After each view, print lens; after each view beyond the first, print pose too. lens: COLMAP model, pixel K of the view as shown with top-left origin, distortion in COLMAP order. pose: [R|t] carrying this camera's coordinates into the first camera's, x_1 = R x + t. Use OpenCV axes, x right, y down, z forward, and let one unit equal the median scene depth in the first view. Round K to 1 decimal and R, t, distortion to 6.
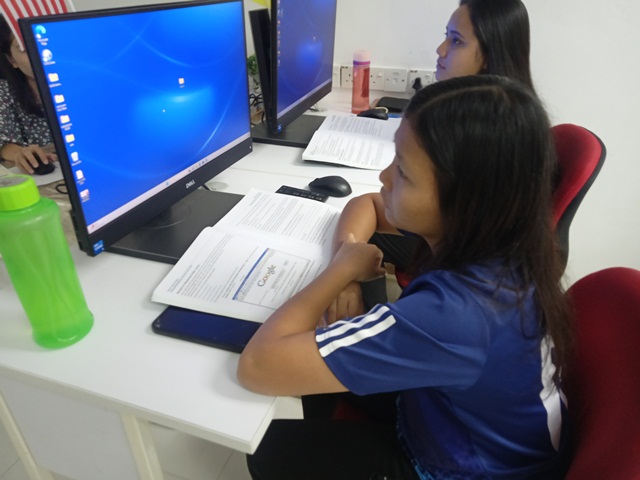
lens RADIAL K [[482.1, 0, 317.1], [0, 482.1, 244.2], [0, 0, 1]] dist [-0.001998, 0.025802]
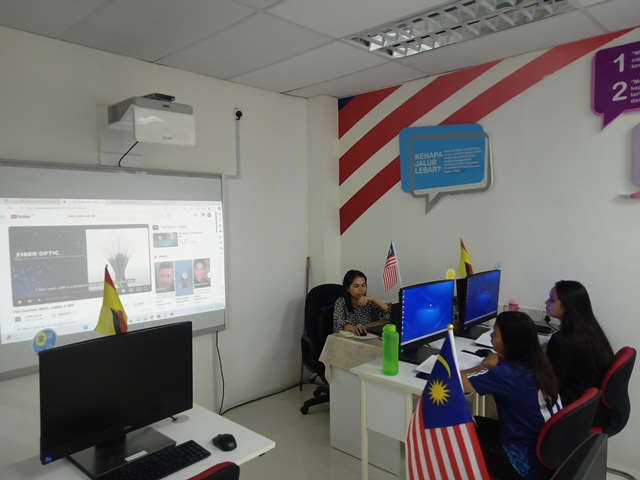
lens RADIAL K [[482.1, 0, 316.4], [0, 482.1, 239.9], [0, 0, 1]] dist [-0.001998, 0.025802]
pose [[0.916890, 0.039118, -0.397218, 0.162701], [-0.212243, 0.890608, -0.402207, 0.441759], [0.338032, 0.453087, 0.824892, -1.276311]]
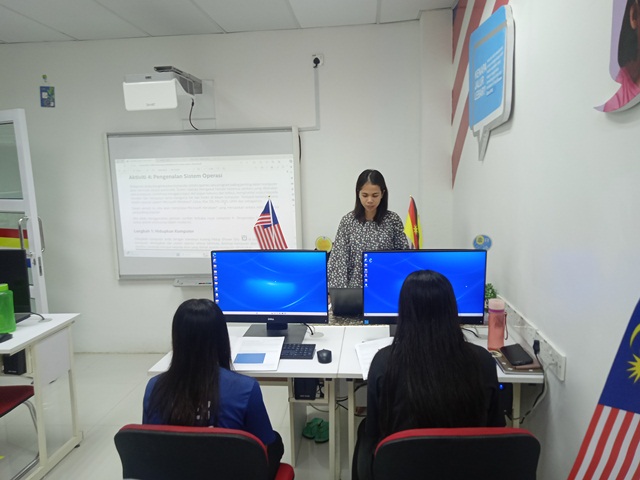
lens RADIAL K [[482.1, 0, 320.9], [0, 482.1, 242.6], [0, 0, 1]] dist [-0.001998, 0.025802]
pose [[0.253815, 0.153462, -0.955001, 1.379989], [-0.466146, 0.884520, 0.018246, -0.431763], [0.847517, 0.440539, 0.296040, 0.268227]]
